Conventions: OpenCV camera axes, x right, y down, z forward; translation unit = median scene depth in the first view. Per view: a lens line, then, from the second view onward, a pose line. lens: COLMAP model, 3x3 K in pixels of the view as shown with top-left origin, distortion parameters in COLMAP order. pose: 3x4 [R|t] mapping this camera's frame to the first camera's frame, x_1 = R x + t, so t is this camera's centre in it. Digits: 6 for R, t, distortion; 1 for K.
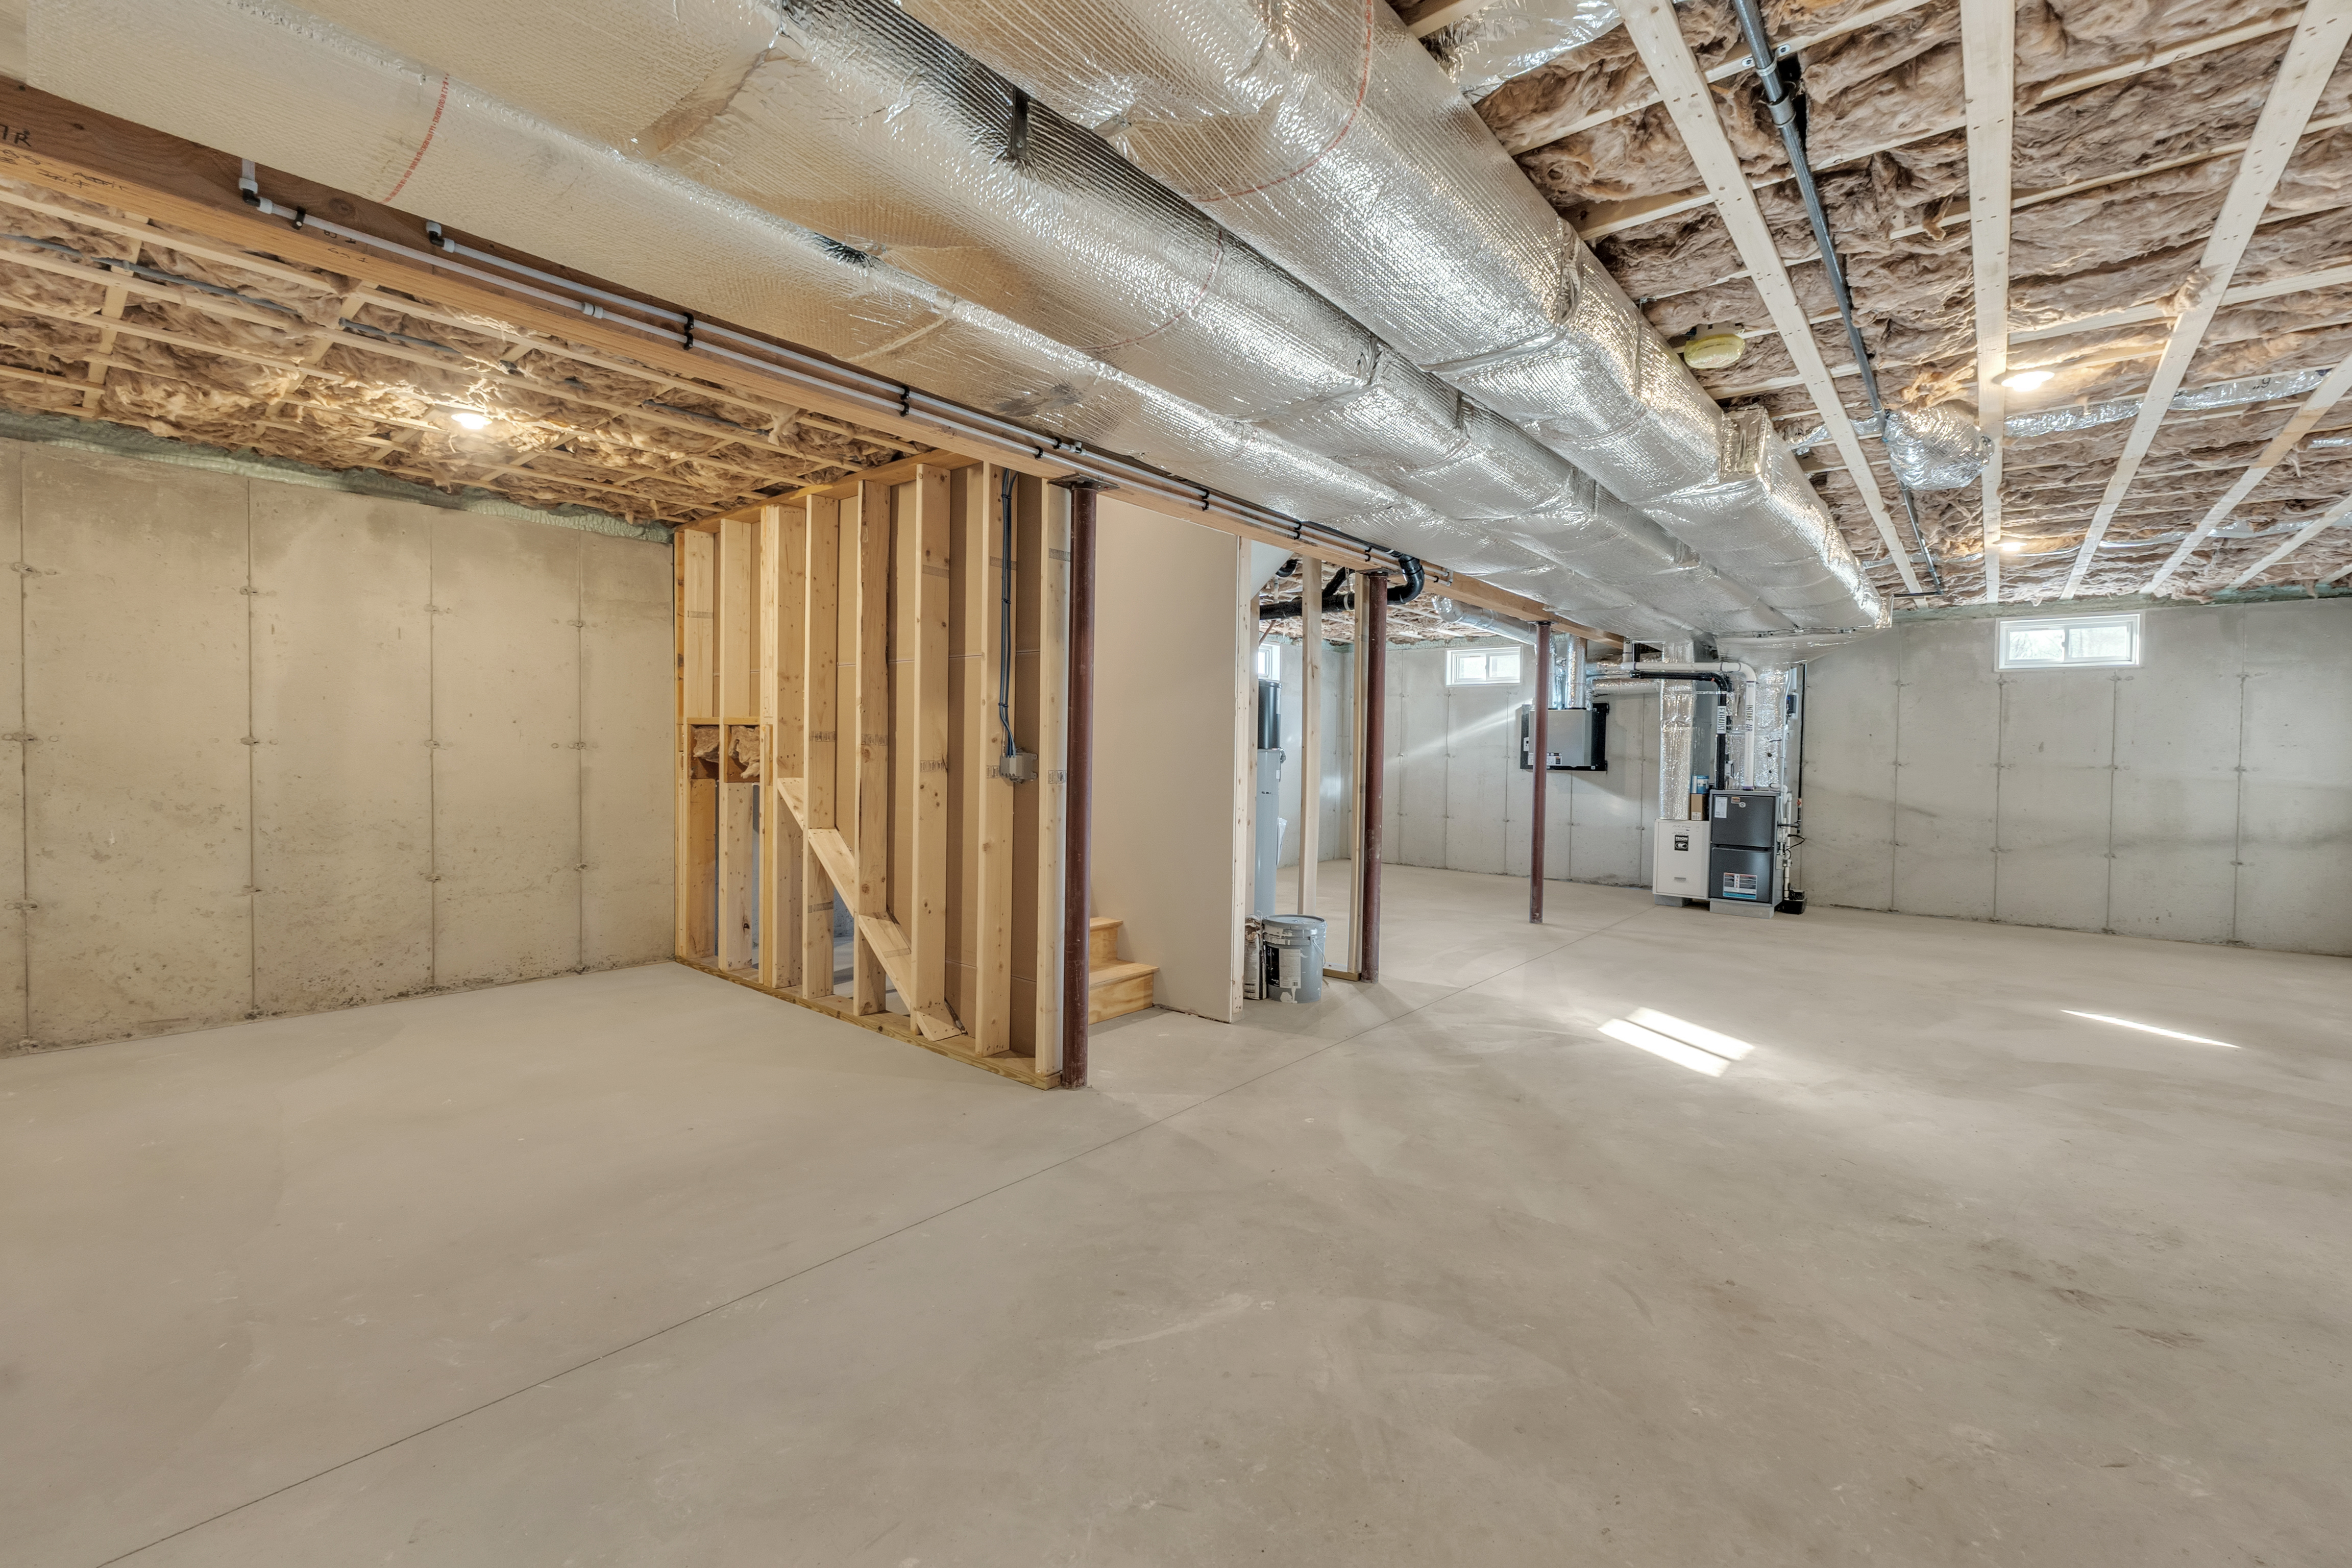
lens RADIAL K [[979.7, 0, 1176.0], [0, 979.7, 784.0], [0, 0, 1]] dist [-0.013806, 0.000849]
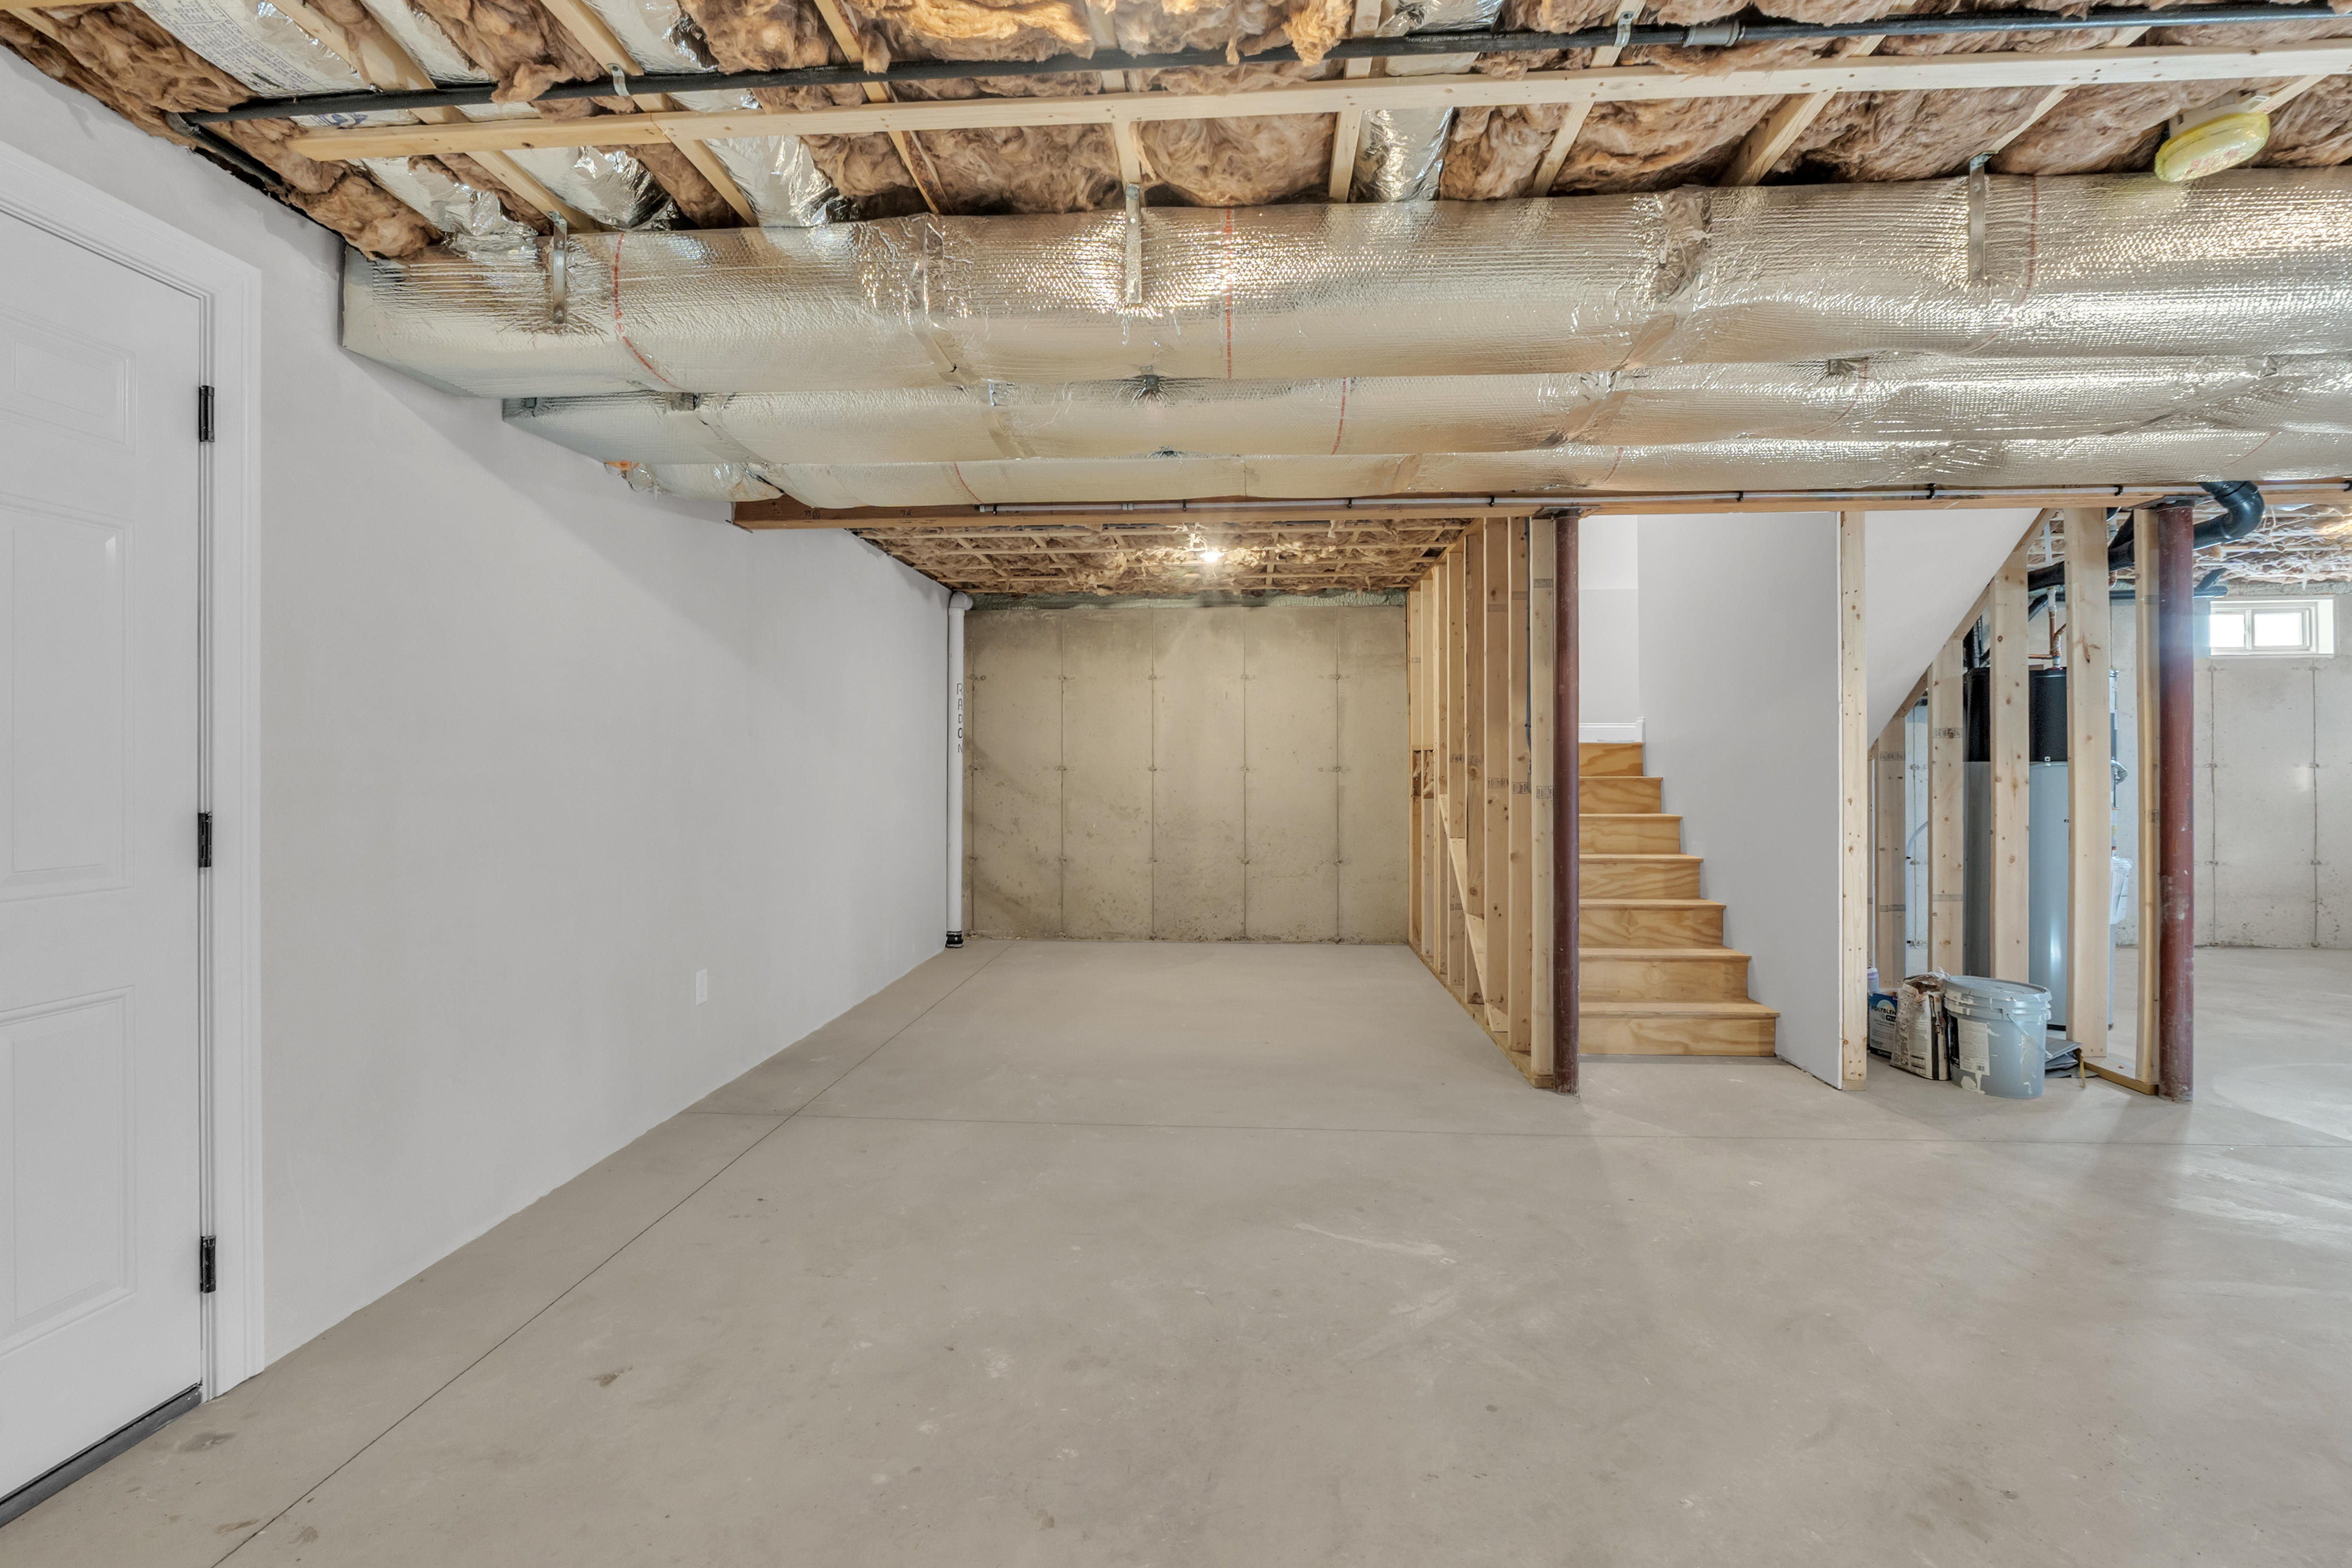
lens RADIAL K [[1000.3, 0, 1176.0], [0, 1000.3, 784.0], [0, 0, 1]] dist [-0.008857, 0.000122]
pose [[0.593038, -0.001473, -0.805173, 0.394318], [-0.017934, 0.999726, -0.015037, 0.005202], [0.804974, 0.023357, 0.592850, 0.028507]]
